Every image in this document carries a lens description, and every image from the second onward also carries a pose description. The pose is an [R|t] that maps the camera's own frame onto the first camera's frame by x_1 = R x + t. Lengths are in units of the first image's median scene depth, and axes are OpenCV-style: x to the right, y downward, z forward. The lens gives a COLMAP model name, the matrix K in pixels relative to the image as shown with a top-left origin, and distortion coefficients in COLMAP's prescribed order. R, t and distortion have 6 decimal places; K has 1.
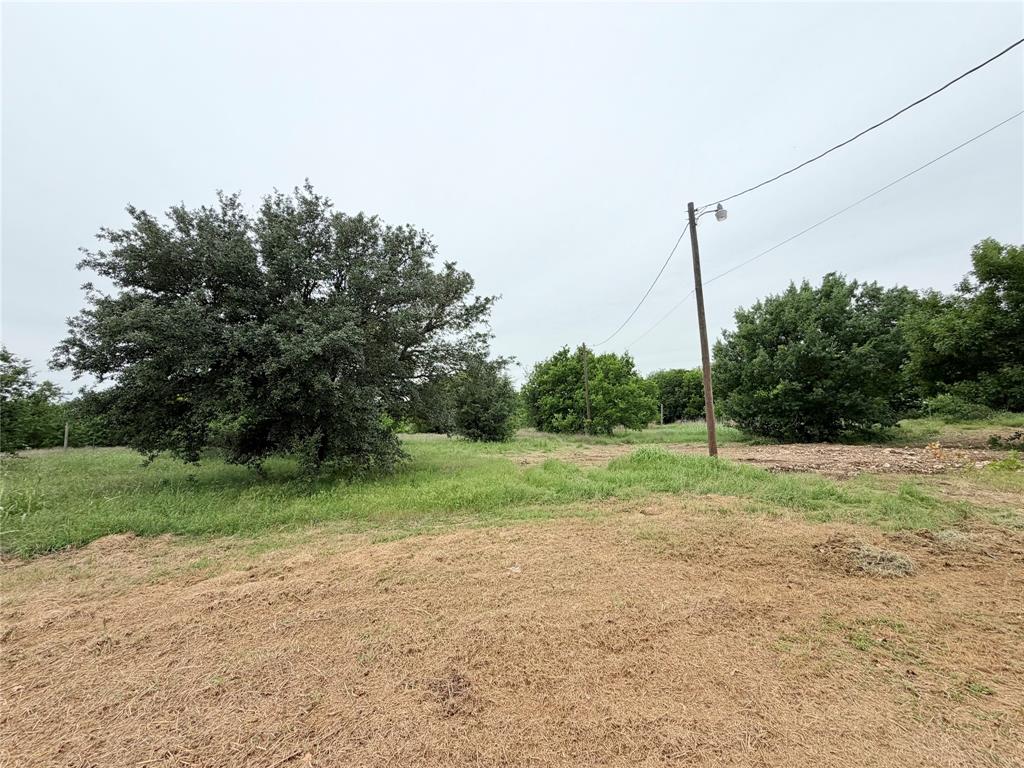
lens RADIAL K [[408.5, 0, 514.2], [0, 408.5, 383.2], [0, 0, 1]] dist [-0.003721, 0.000495]
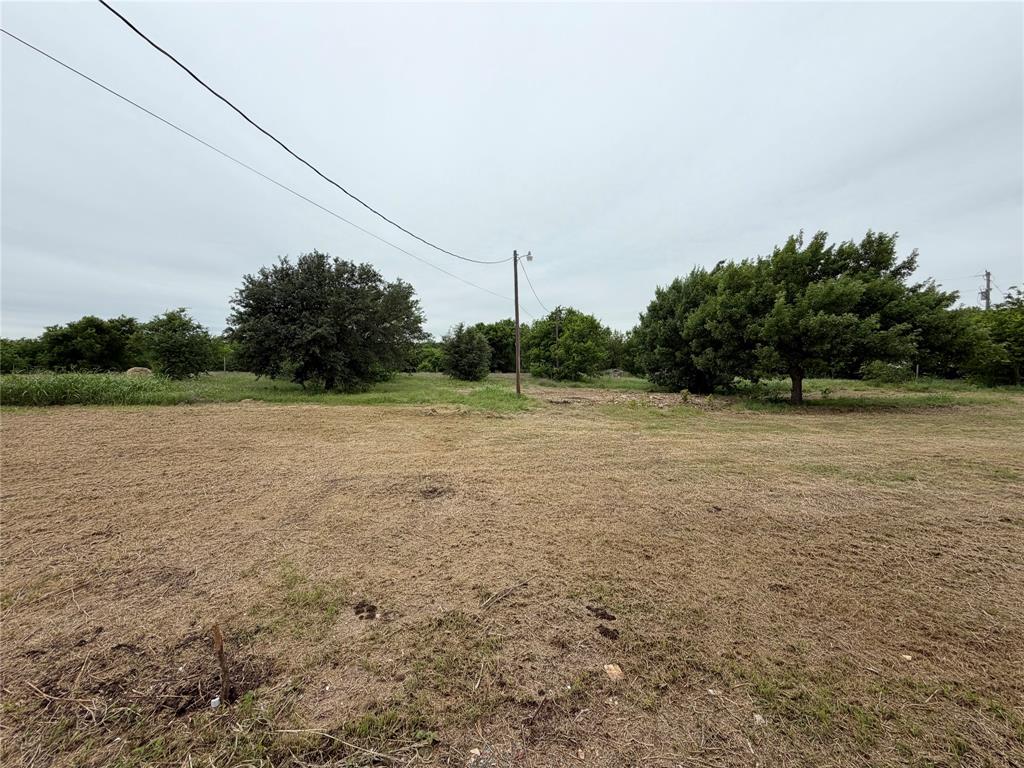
lens RADIAL K [[408.5, 0, 510.0], [0, 408.5, 384.7], [0, 0, 1]] dist [-0.003721, 0.000495]
pose [[0.979175, 0.052916, -0.195999, 0.889378], [-0.023942, 0.988796, 0.147342, -0.141163], [0.201600, -0.139581, 0.969471, -0.899597]]
